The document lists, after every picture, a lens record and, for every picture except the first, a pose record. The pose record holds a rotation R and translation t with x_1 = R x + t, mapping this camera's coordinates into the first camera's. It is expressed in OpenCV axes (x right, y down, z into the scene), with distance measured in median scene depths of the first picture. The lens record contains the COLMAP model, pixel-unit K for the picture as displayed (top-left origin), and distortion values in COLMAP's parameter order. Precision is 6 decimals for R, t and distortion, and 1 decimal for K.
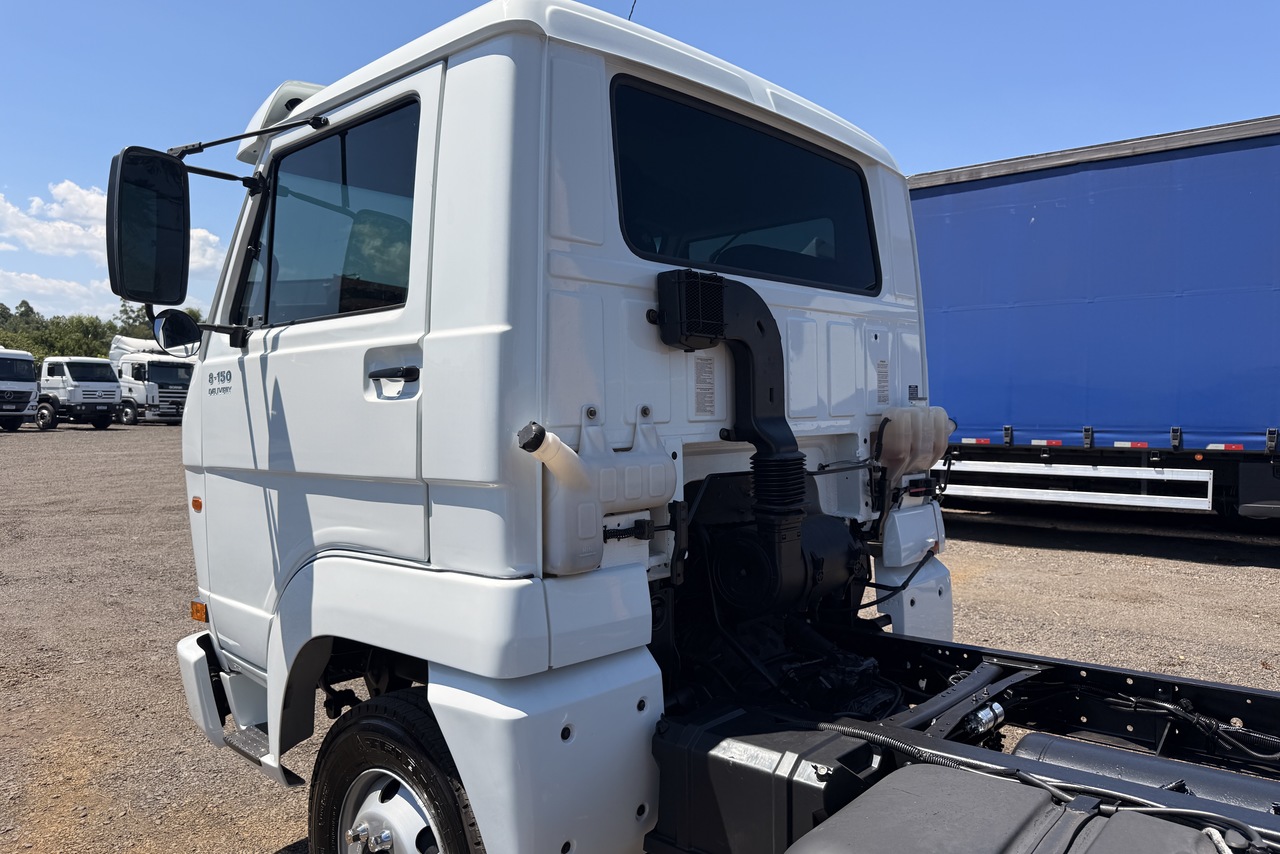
lens RADIAL K [[895.3, 0, 642.0], [0, 895.3, 435.8], [0, 0, 1]] dist [0.078167, -0.119355]
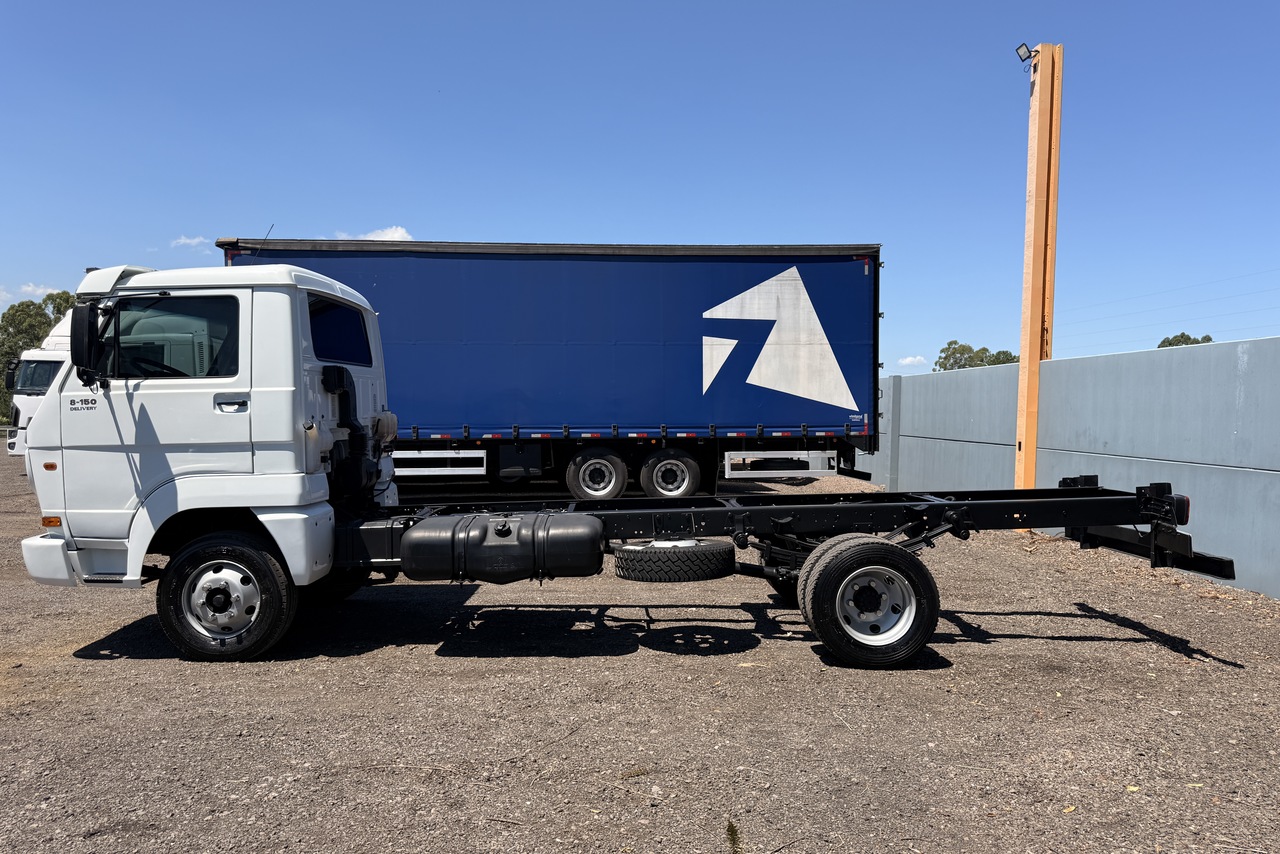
lens RADIAL K [[900.4, 0, 640.0], [0, 900.4, 427.0], [0, 0, 1]] dist [0.105462, -0.155060]
pose [[0.737622, -0.015395, 0.675038, -0.939605], [0.025138, 0.999673, -0.004670, 0.033959], [-0.674746, 0.020413, 0.737768, -1.391630]]
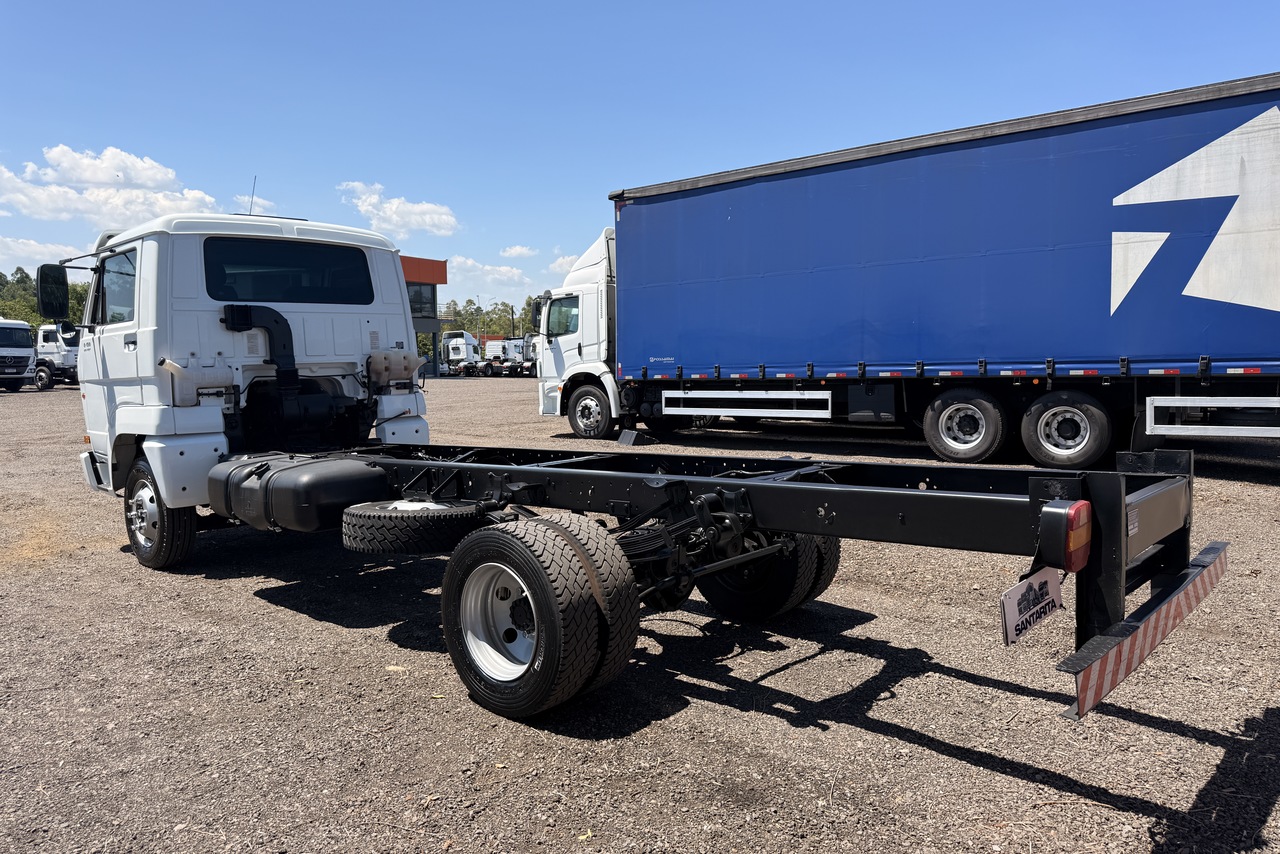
lens RADIAL K [[900.4, 0, 640.0], [0, 900.4, 427.0], [0, 0, 1]] dist [0.105462, -0.155060]
pose [[0.999709, -0.021580, -0.010741, 1.128876], [0.022008, 0.998896, 0.041513, 0.095500], [0.009833, -0.041737, 0.999080, -1.596428]]
